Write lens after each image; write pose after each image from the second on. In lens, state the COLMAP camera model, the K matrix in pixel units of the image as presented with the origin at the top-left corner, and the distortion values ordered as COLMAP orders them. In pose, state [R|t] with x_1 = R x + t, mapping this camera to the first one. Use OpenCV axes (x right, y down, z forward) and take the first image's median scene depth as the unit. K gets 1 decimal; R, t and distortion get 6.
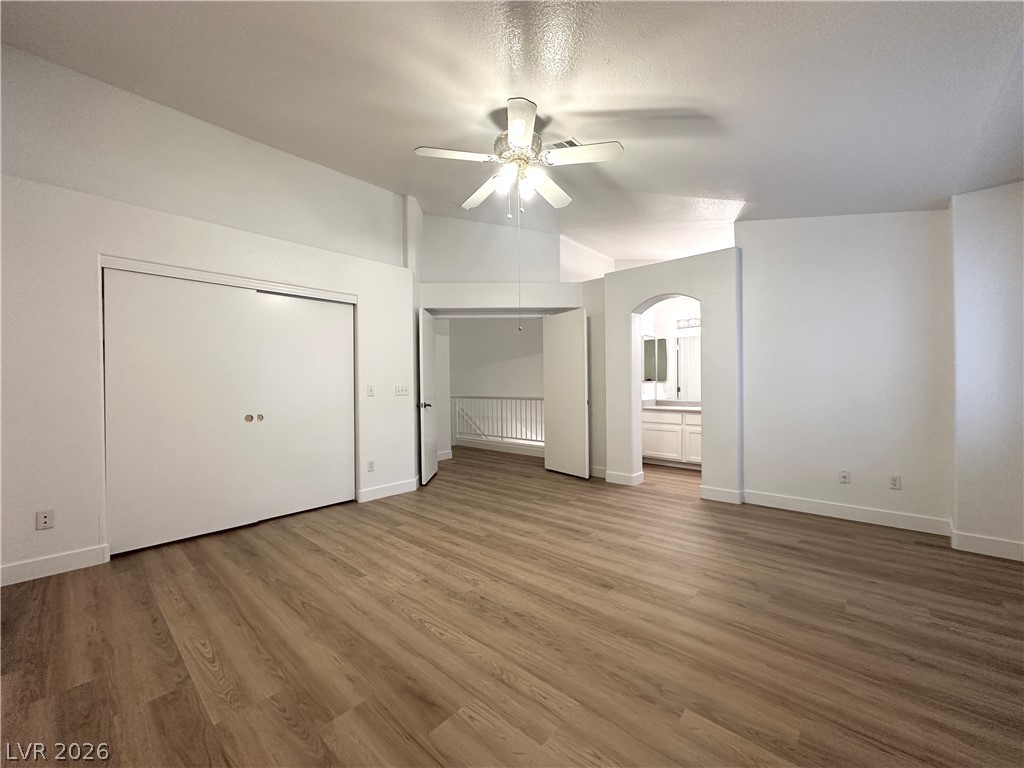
lens RADIAL K [[408.6, 0, 515.6], [0, 408.6, 383.5], [0, 0, 1]] dist [-0.000835, -0.000117]
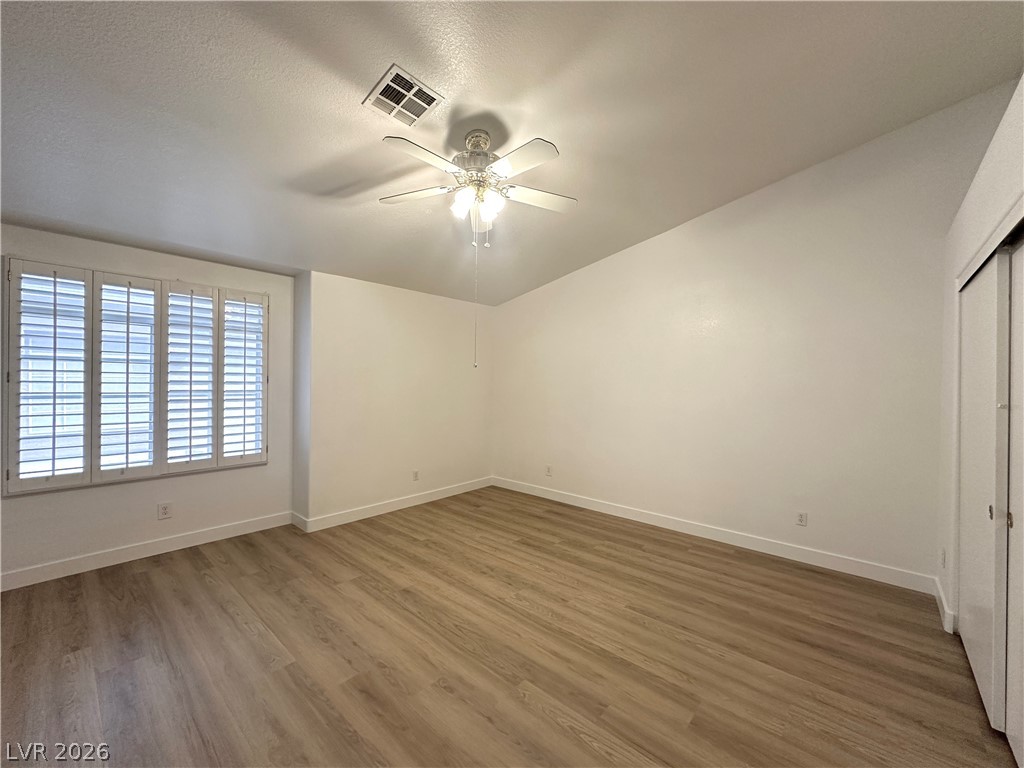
lens RADIAL K [[408.6, 0, 515.6], [0, 408.6, 383.5], [0, 0, 1]] dist [-0.000835, -0.000117]
pose [[-0.999951, -0.002410, -0.009609, -0.078294], [-0.002445, 0.999991, 0.003582, -0.104564], [0.009600, 0.003605, -0.999947, 2.093799]]
